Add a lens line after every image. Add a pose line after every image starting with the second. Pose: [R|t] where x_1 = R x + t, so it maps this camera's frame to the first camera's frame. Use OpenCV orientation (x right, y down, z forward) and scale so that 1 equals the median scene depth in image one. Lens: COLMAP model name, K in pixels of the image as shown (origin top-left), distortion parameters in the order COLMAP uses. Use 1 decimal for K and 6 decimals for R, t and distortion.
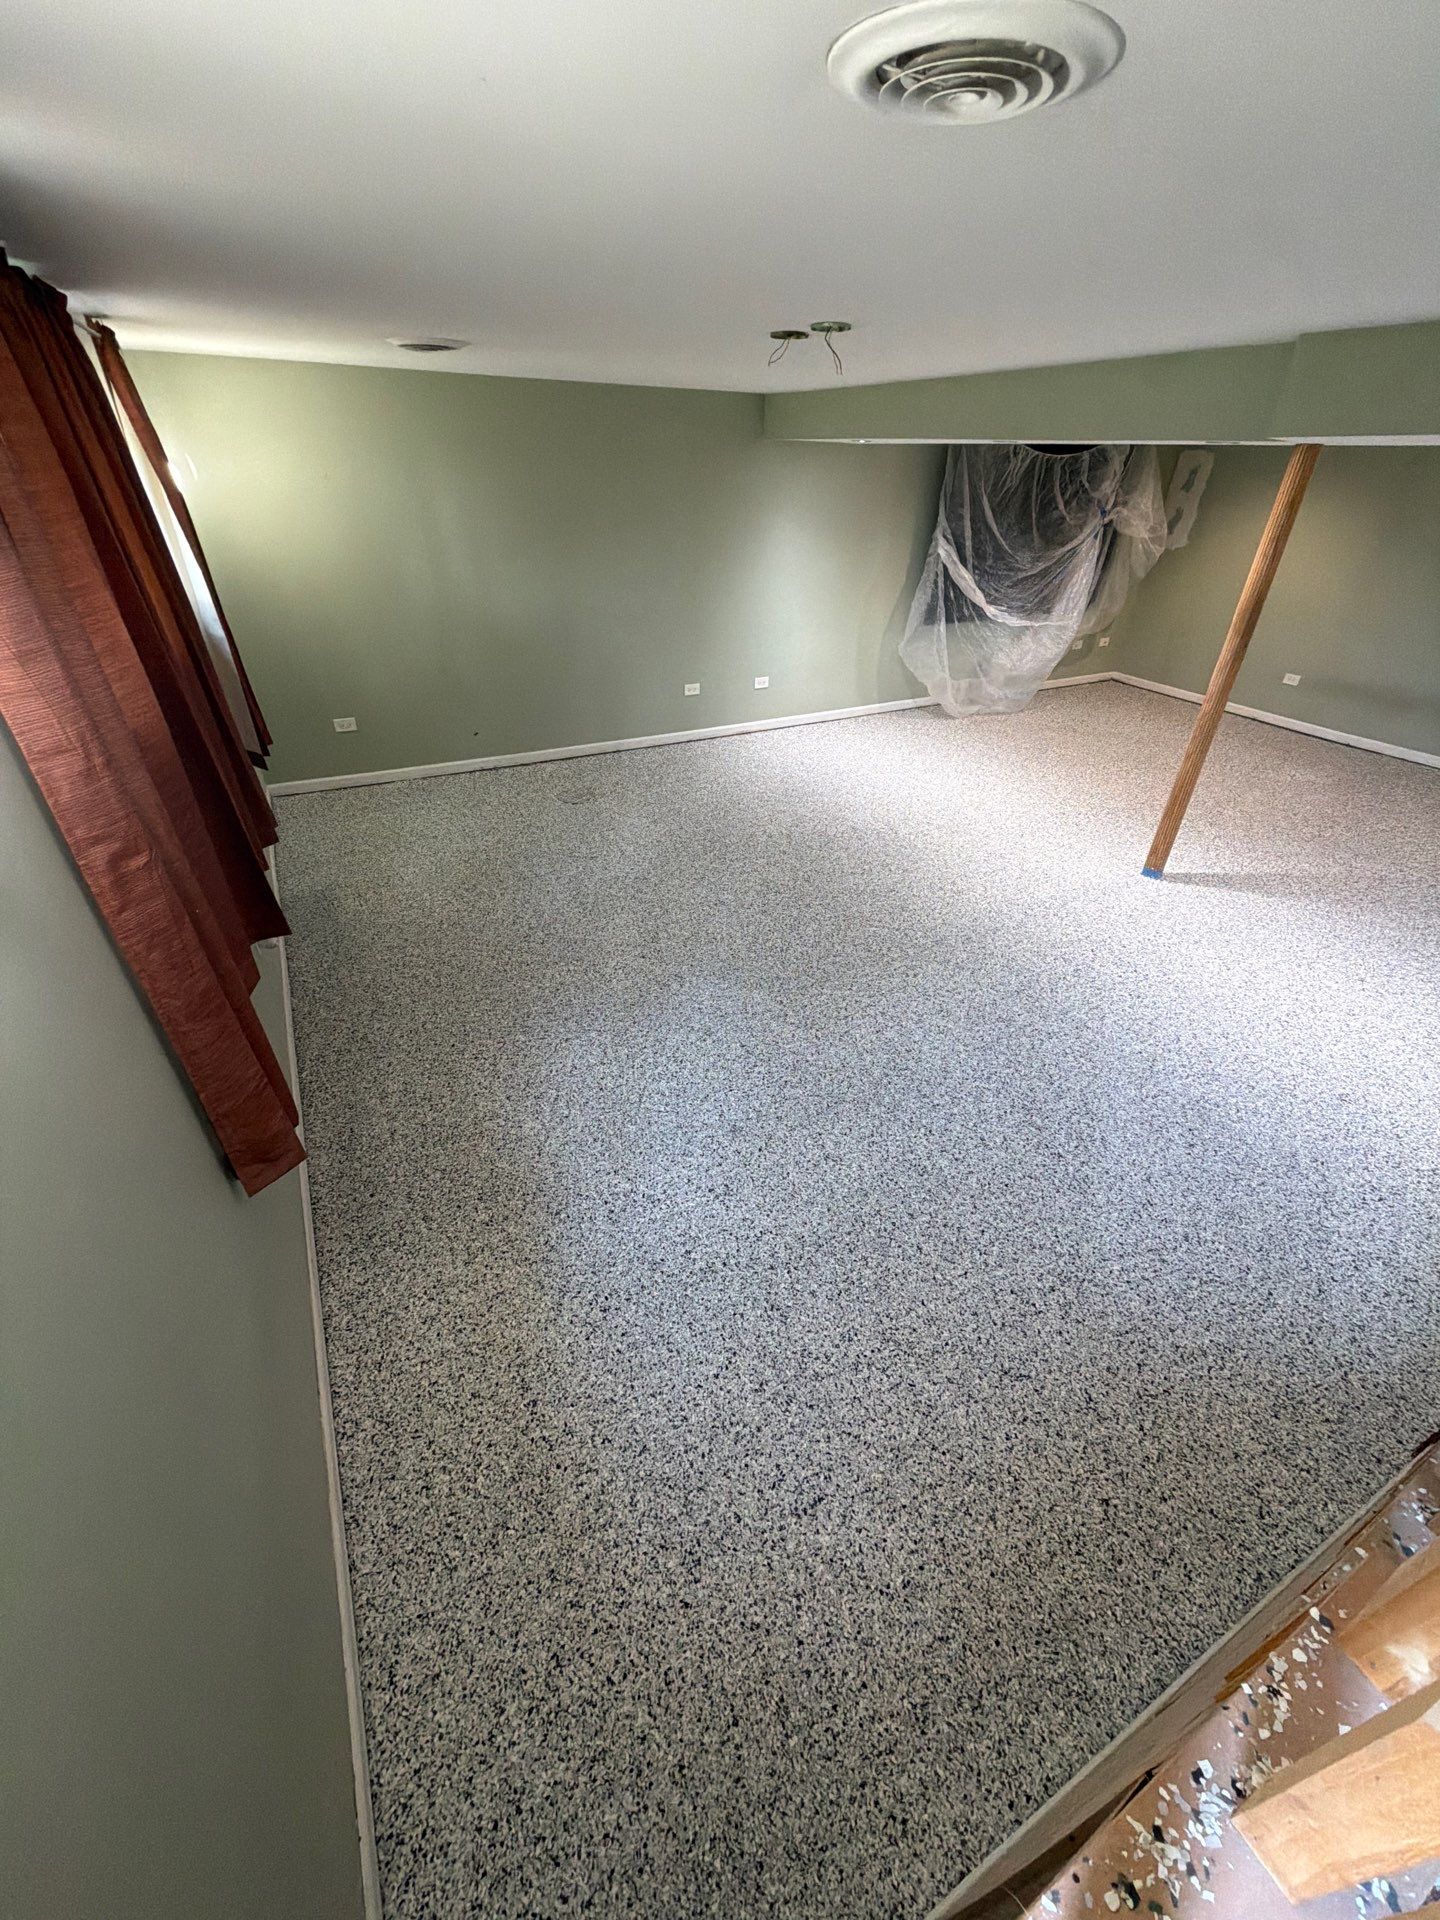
lens RADIAL K [[762.2, 0, 716.7], [0, 762.2, 960.6], [0, 0, 1]] dist [0.001178, 0.000264]
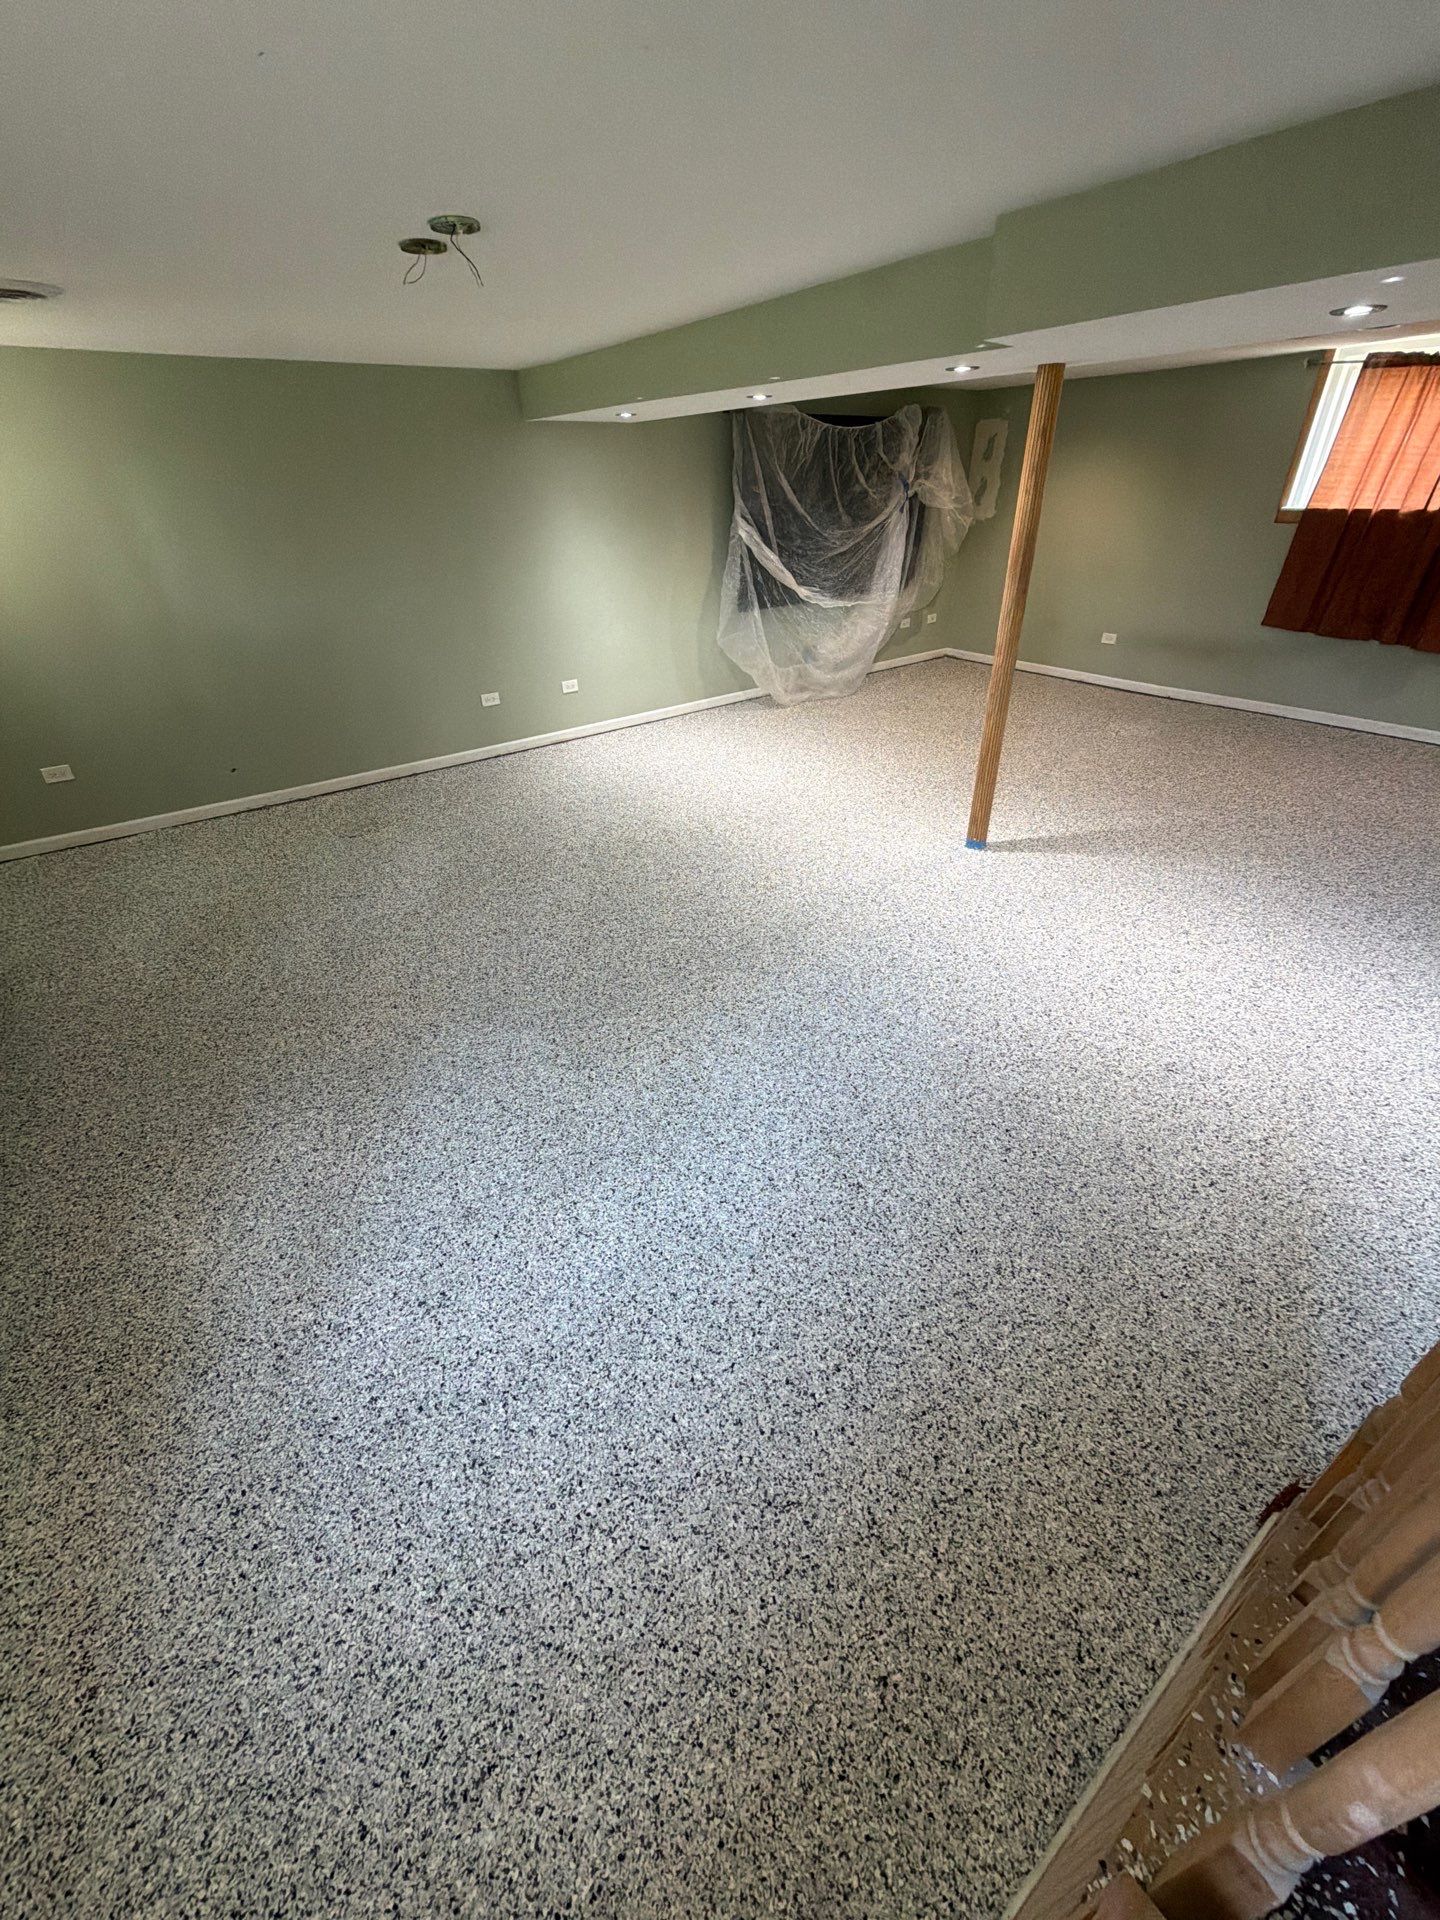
lens RADIAL K [[762.2, 0, 721.2], [0, 762.2, 959.1], [0, 0, 1]] dist [0.001178, 0.000264]
pose [[0.987162, -0.122868, 0.102051, 0.243795], [0.125139, 0.992008, -0.016136, 0.001844], [-0.099253, 0.028699, 0.994648, 0.170680]]
